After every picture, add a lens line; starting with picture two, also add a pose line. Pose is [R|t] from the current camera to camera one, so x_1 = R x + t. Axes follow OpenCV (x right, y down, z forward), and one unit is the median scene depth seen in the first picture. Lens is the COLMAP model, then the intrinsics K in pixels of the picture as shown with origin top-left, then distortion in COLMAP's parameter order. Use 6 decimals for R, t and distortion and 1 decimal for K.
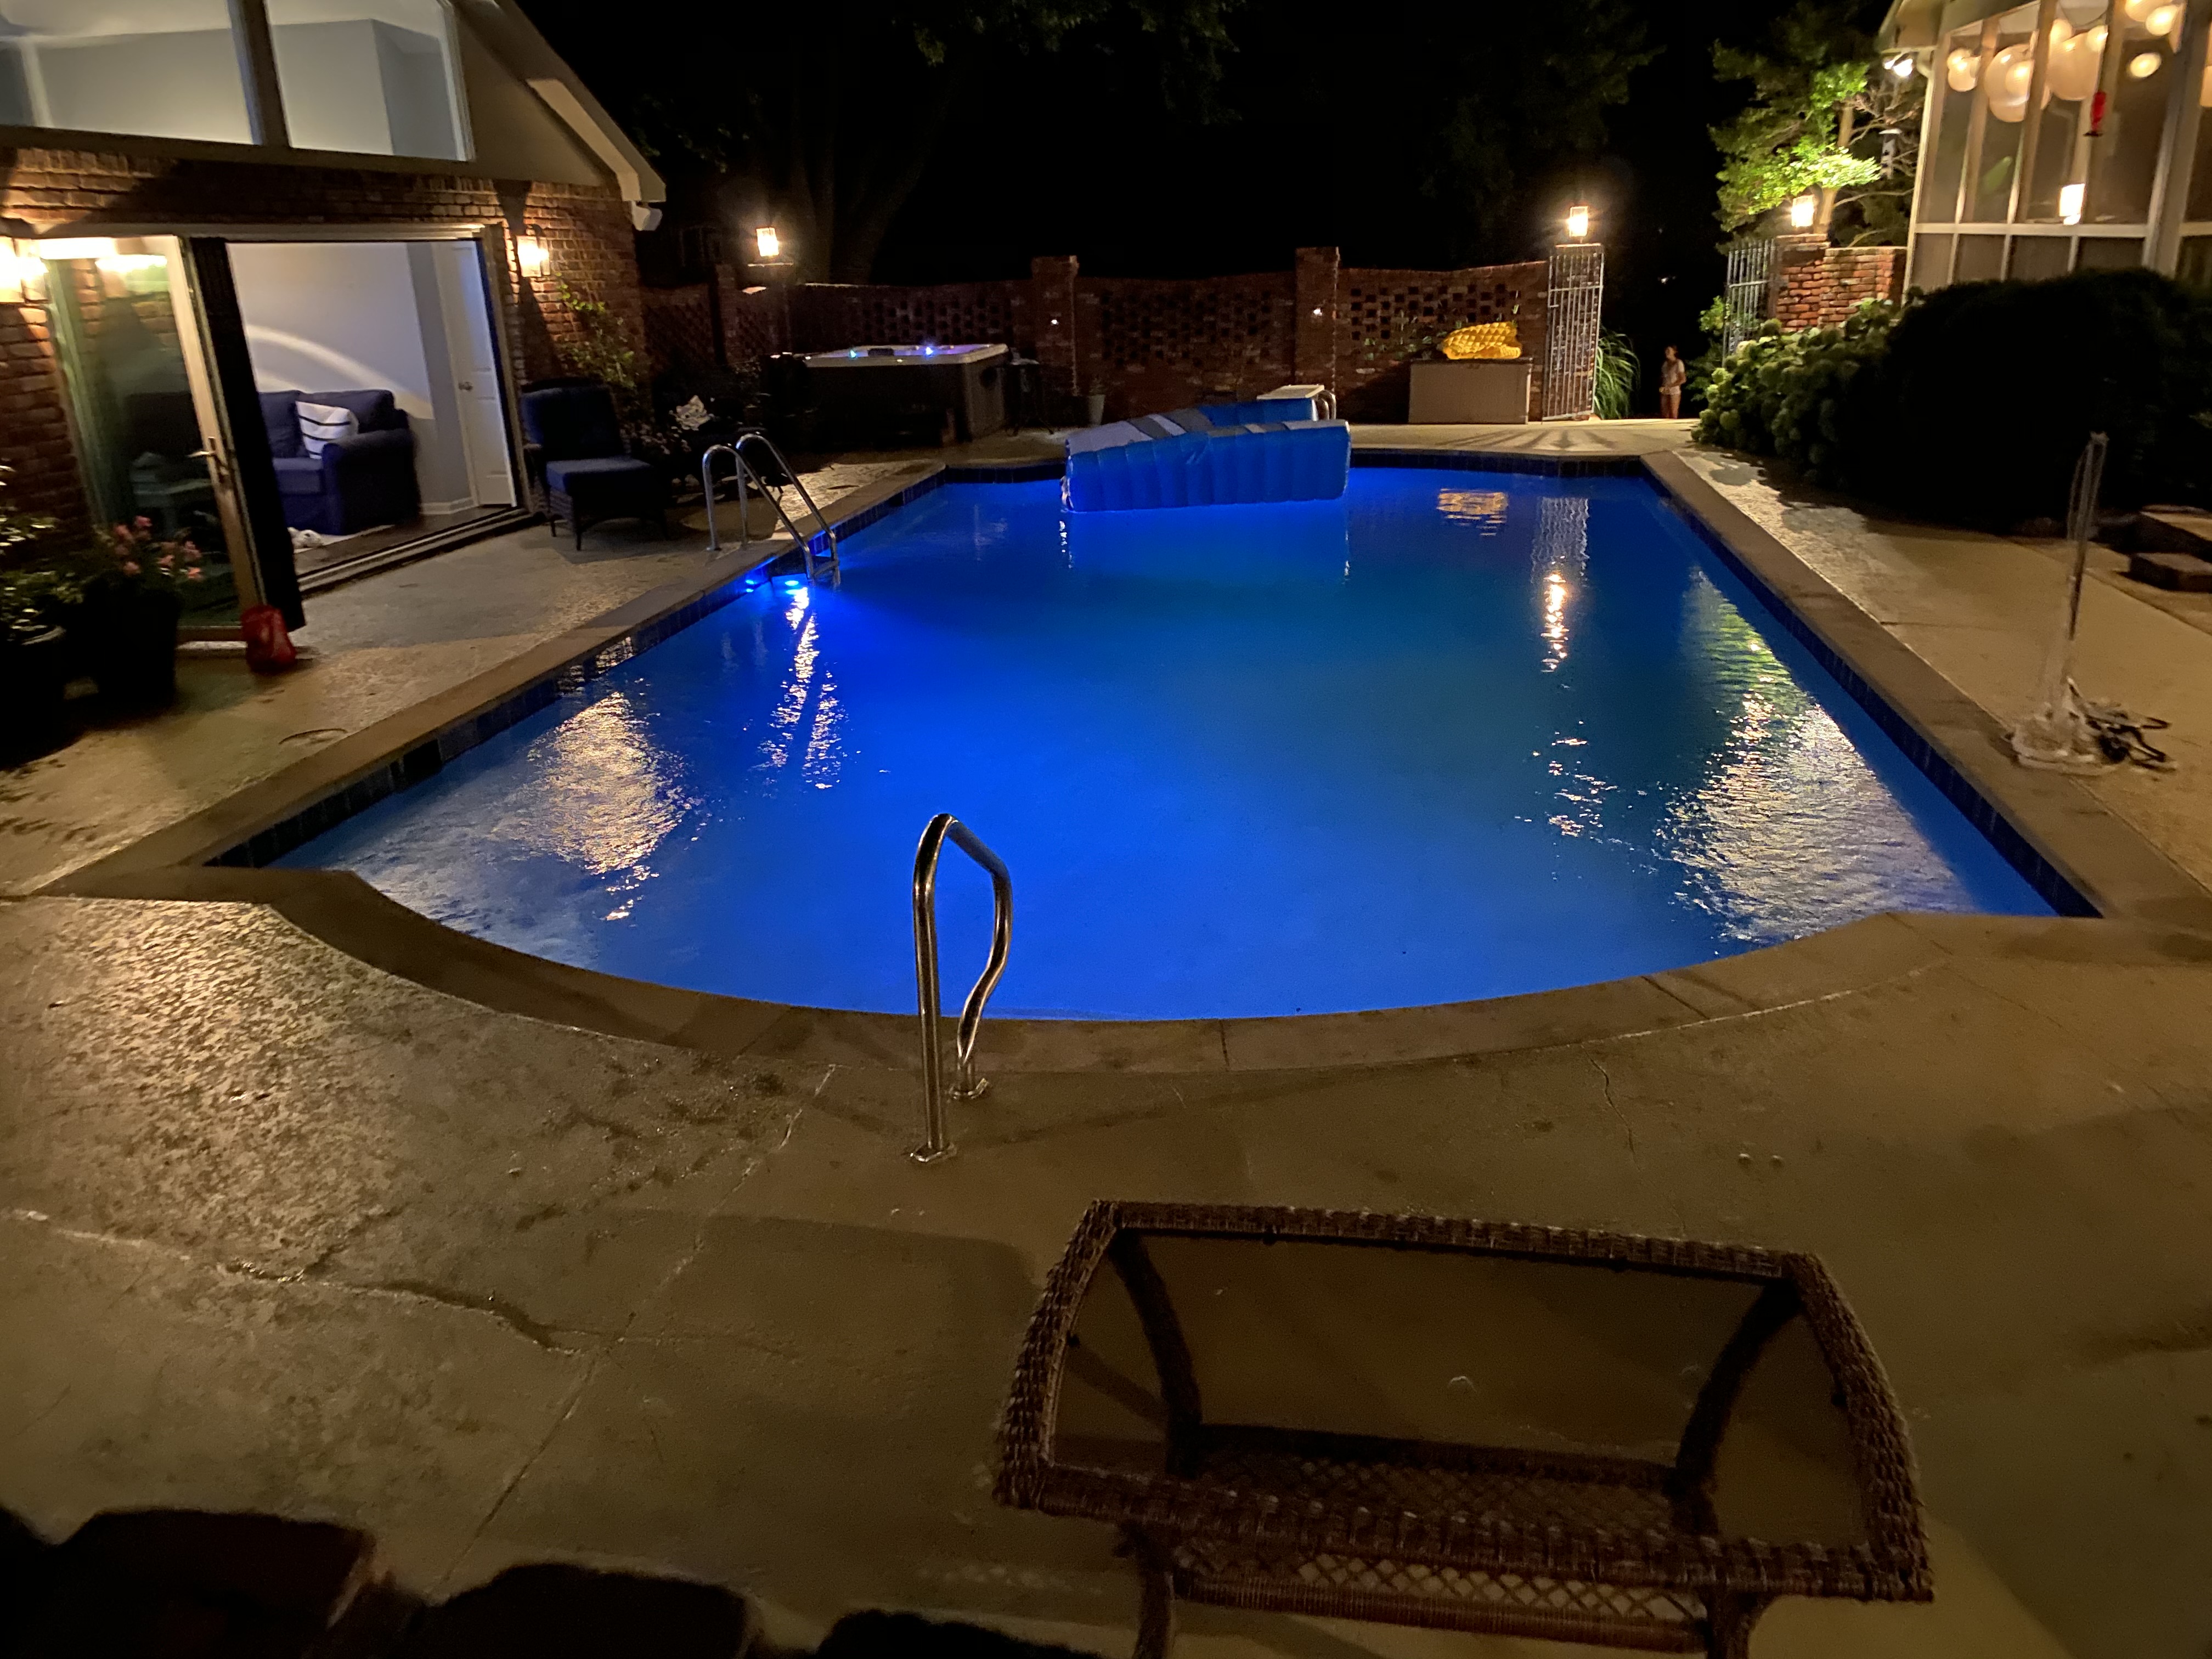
lens RADIAL K [[1660.4, 0, 1101.0], [0, 1660.4, 808.4], [0, 0, 1]] dist [-0.014507, 0.020259]
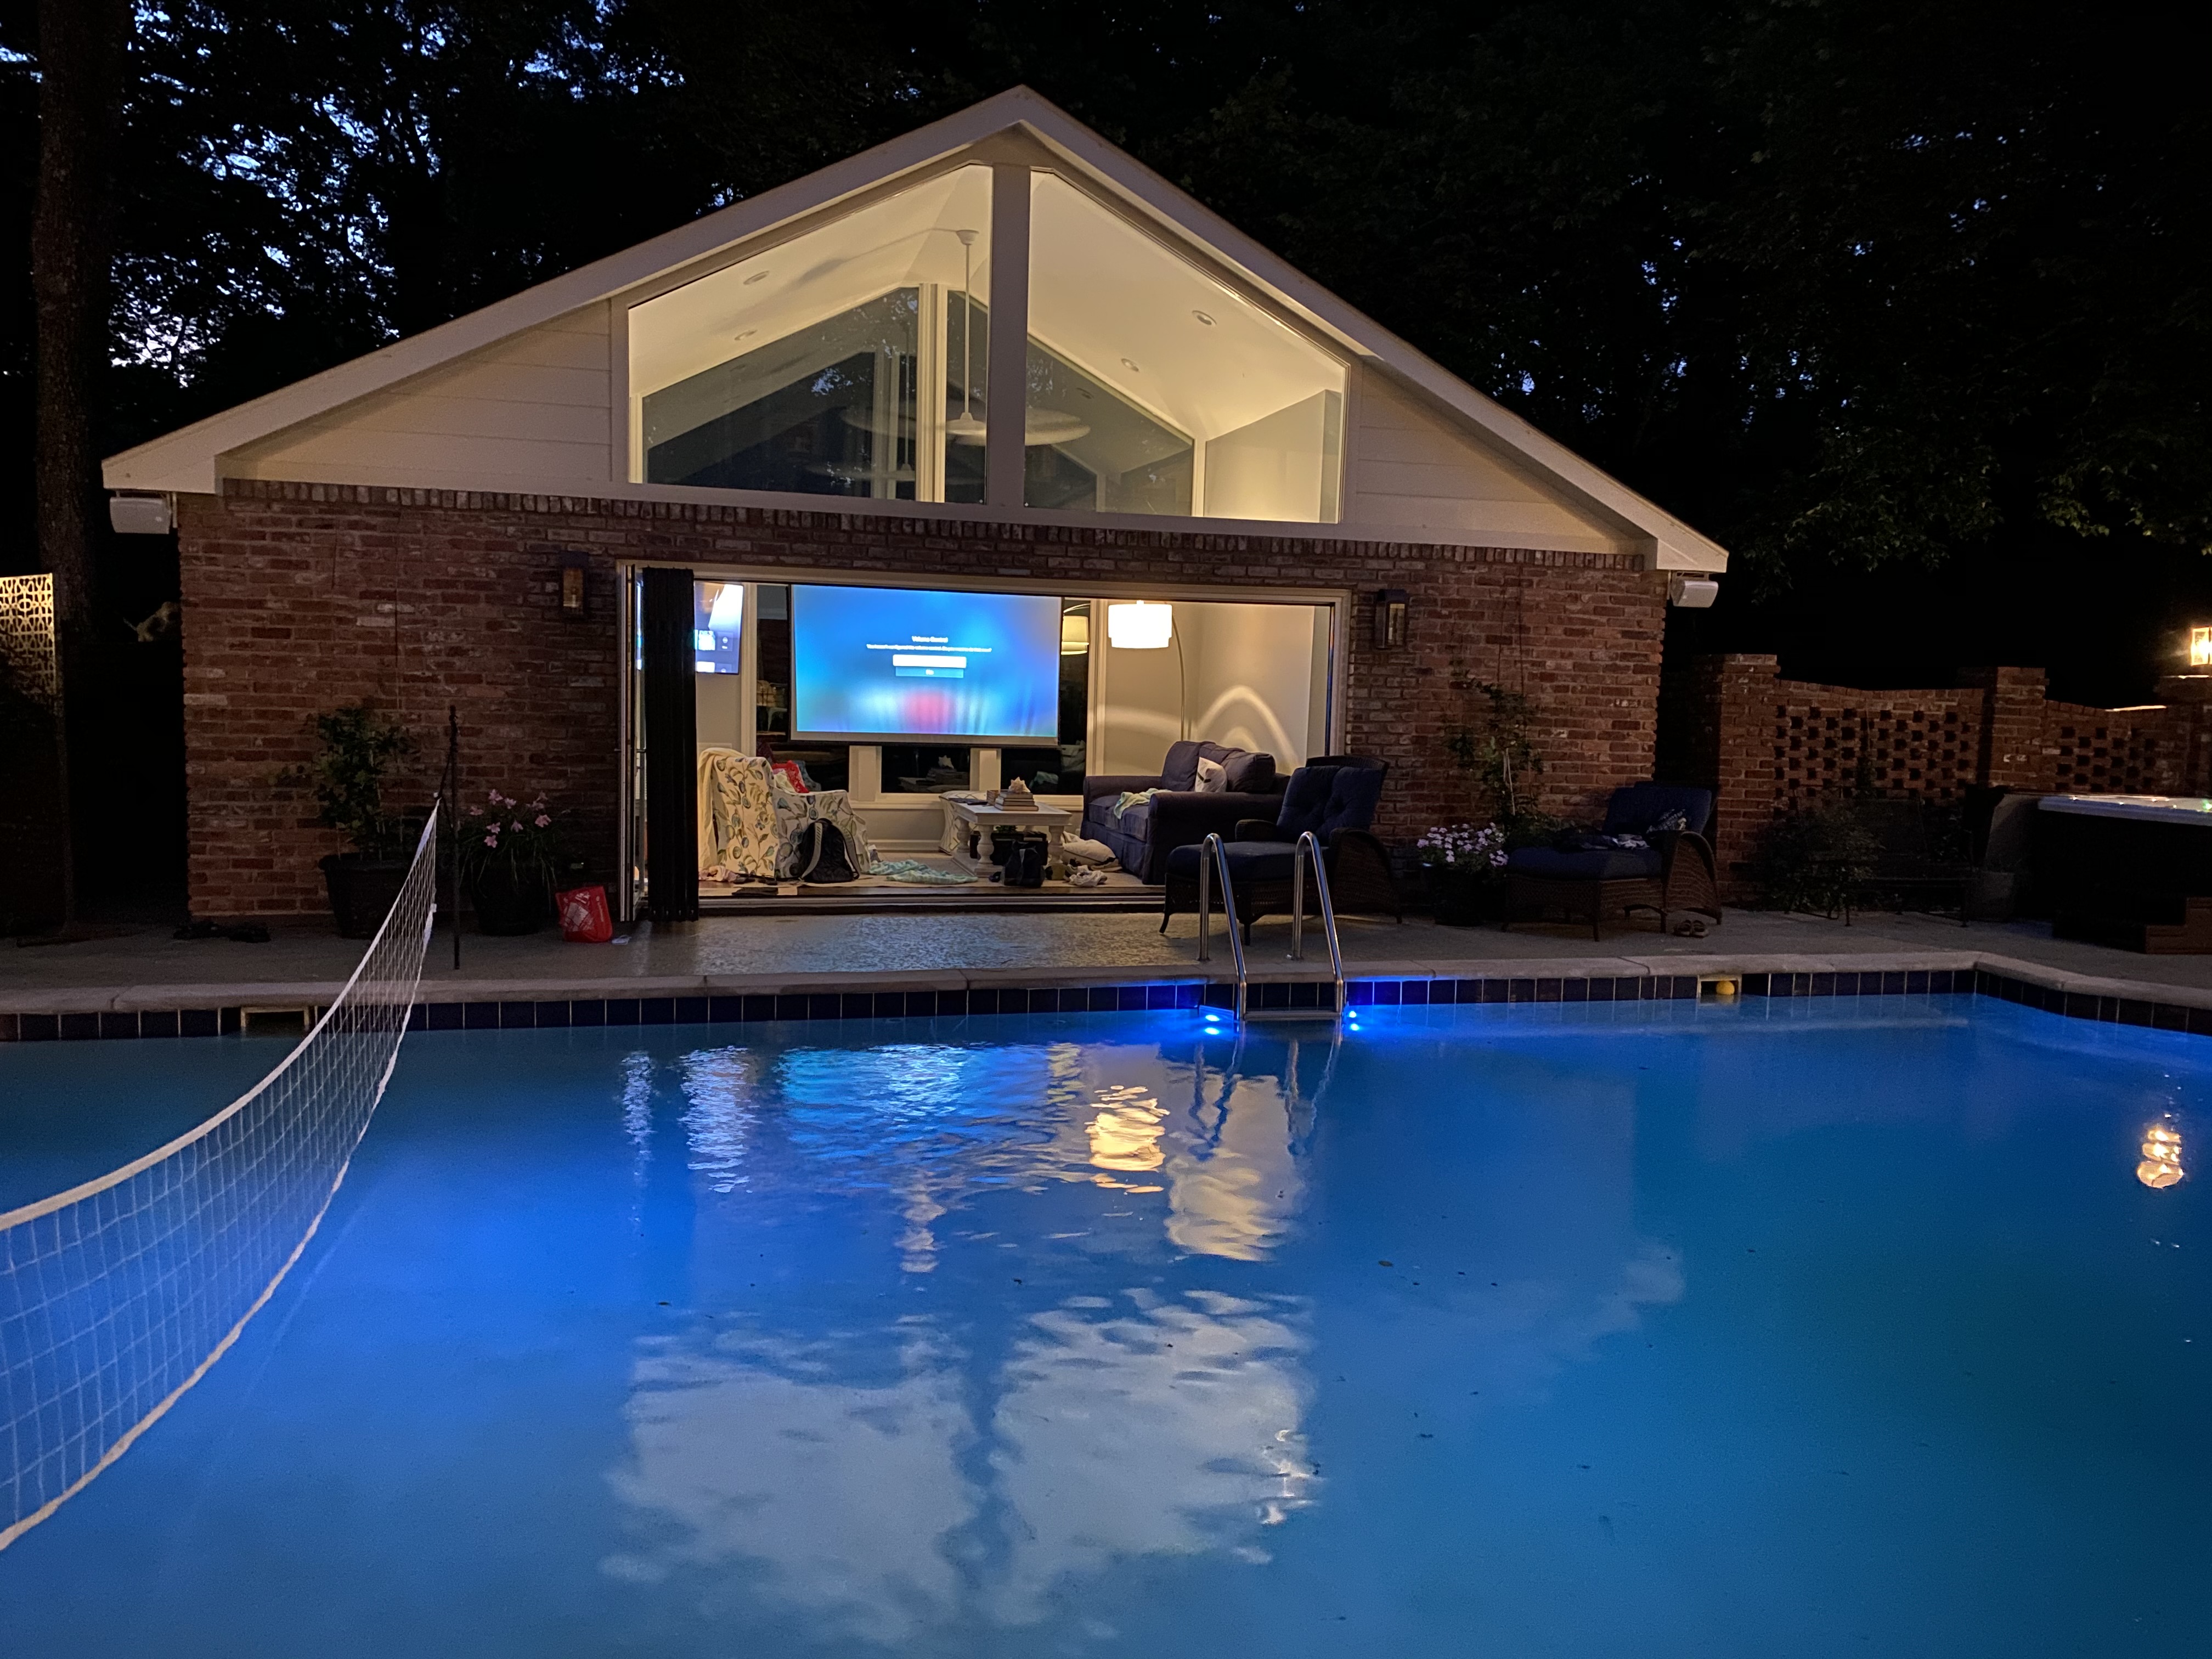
lens RADIAL K [[1660.4, 0, 1058.3], [0, 1660.4, 884.2], [0, 0, 1]] dist [-0.014507, 0.020259]
pose [[0.386590, 0.156024, -0.908958, 0.399009], [-0.332580, 0.942855, 0.020392, -0.154094], [0.860197, 0.294418, 0.416389, 0.495621]]
